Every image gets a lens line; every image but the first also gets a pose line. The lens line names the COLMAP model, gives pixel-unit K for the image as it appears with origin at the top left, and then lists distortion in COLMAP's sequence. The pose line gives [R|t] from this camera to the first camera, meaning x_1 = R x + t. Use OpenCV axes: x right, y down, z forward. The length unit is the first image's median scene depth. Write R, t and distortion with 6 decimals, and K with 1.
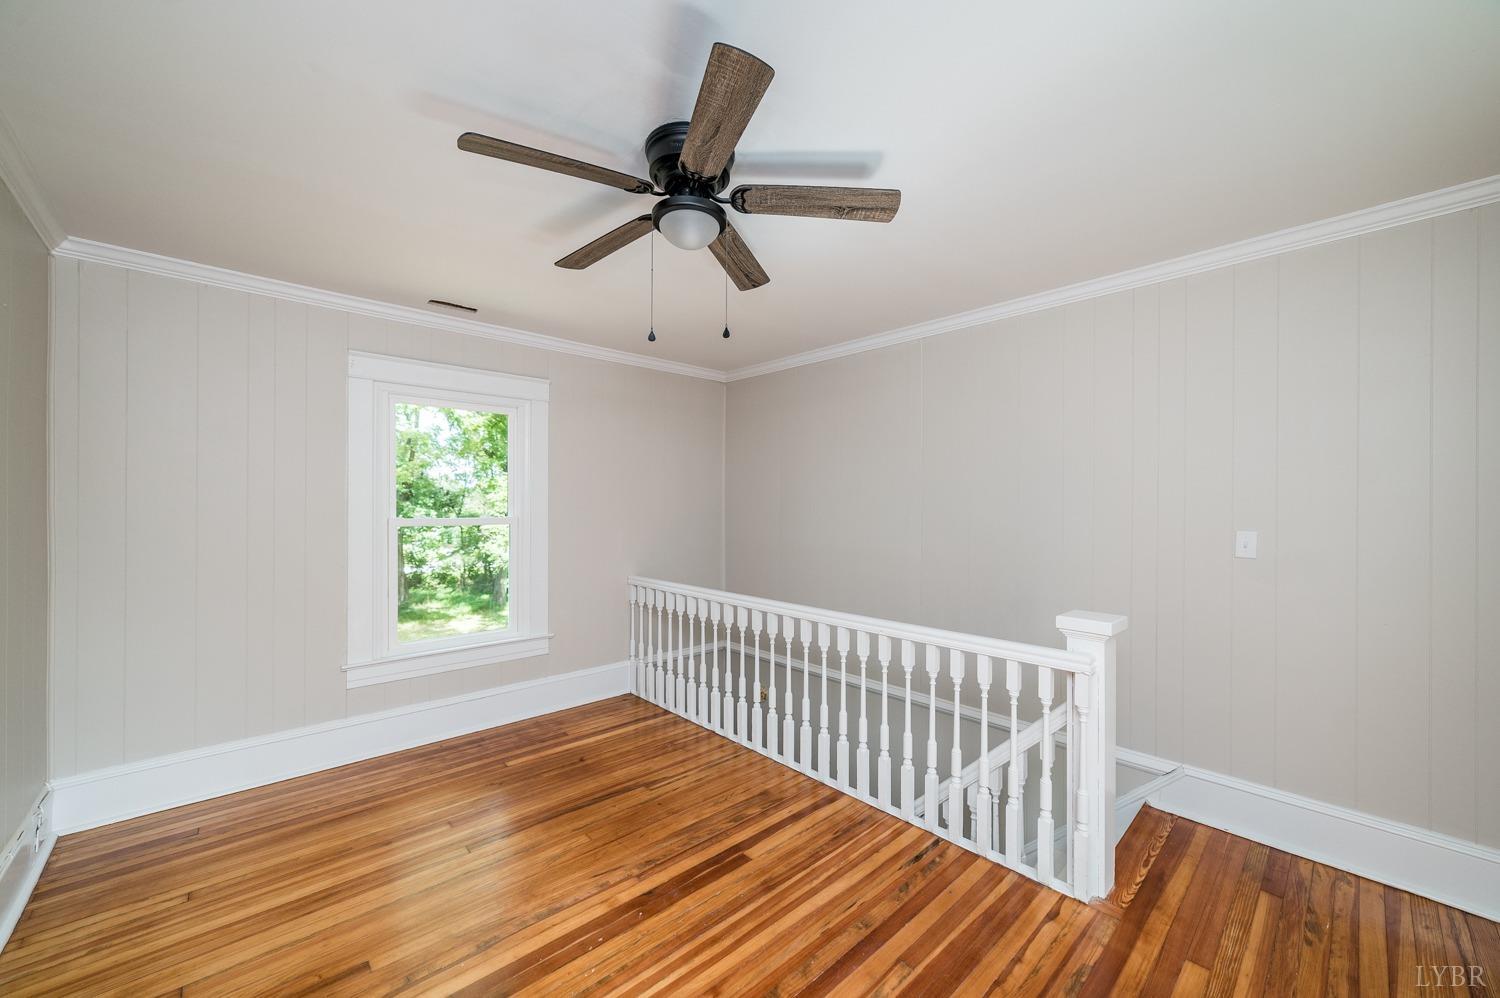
lens RADIAL K [[567.6, 0, 740.9], [0, 567.6, 501.9], [0, 0, 1]] dist [0.002636, 0.000241]
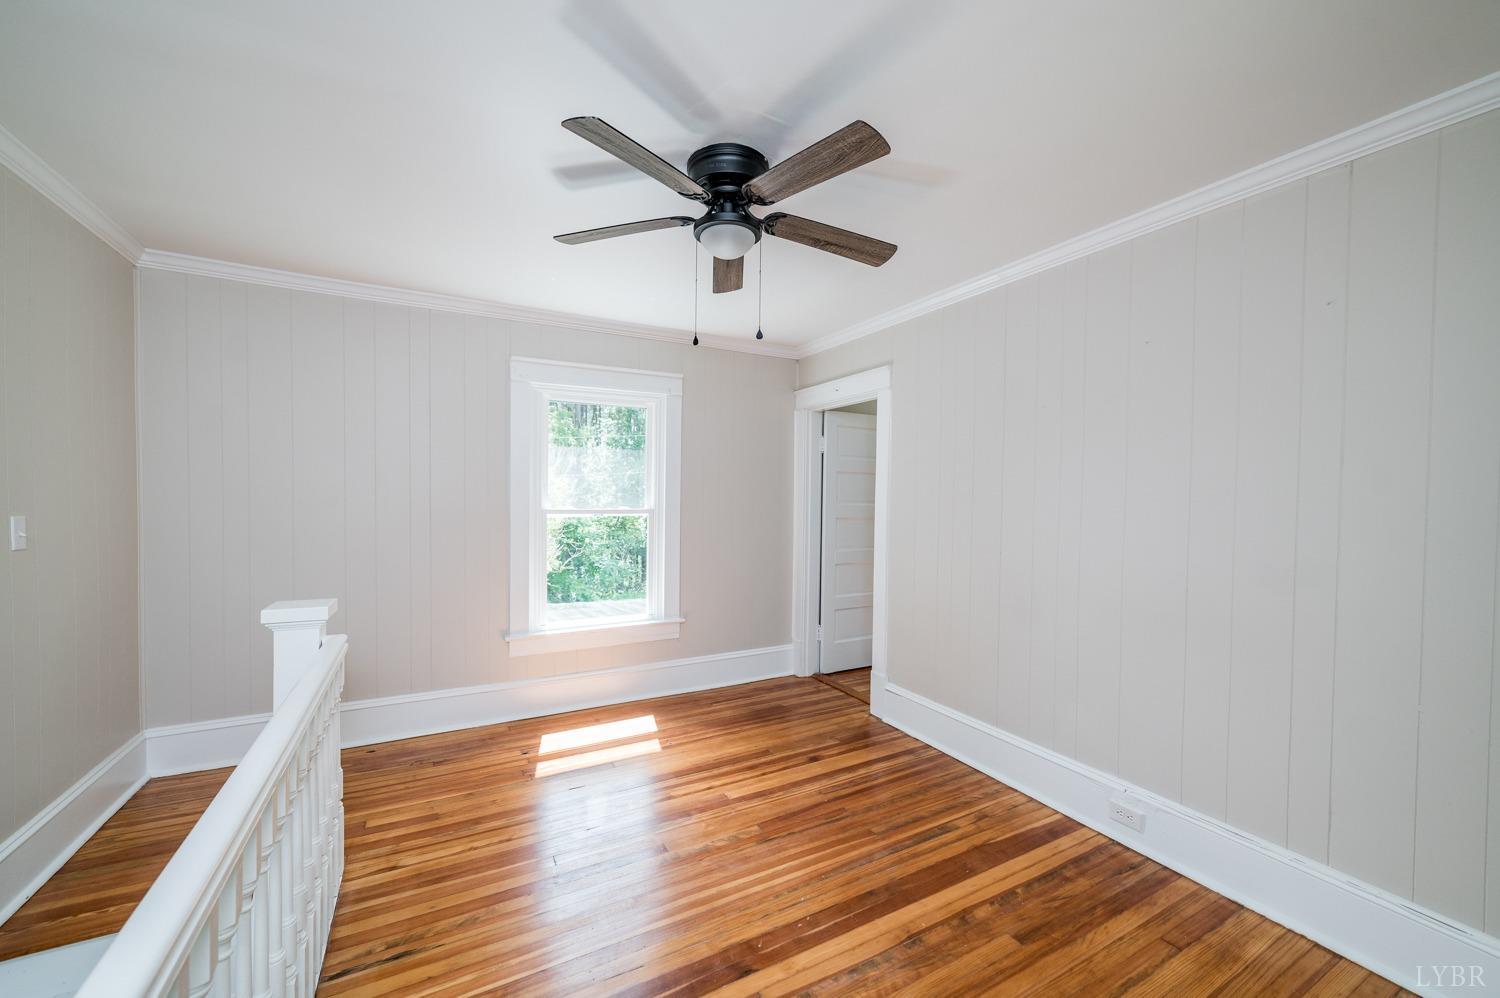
lens RADIAL K [[567.6, 0, 741.9], [0, 567.6, 500.7], [0, 0, 1]] dist [0.002636, 0.000241]
pose [[-0.970524, -0.018460, 0.240296, -0.382803], [-0.017993, 0.999830, 0.004140, 0.009270], [-0.240332, -0.000305, -0.970691, 2.045199]]
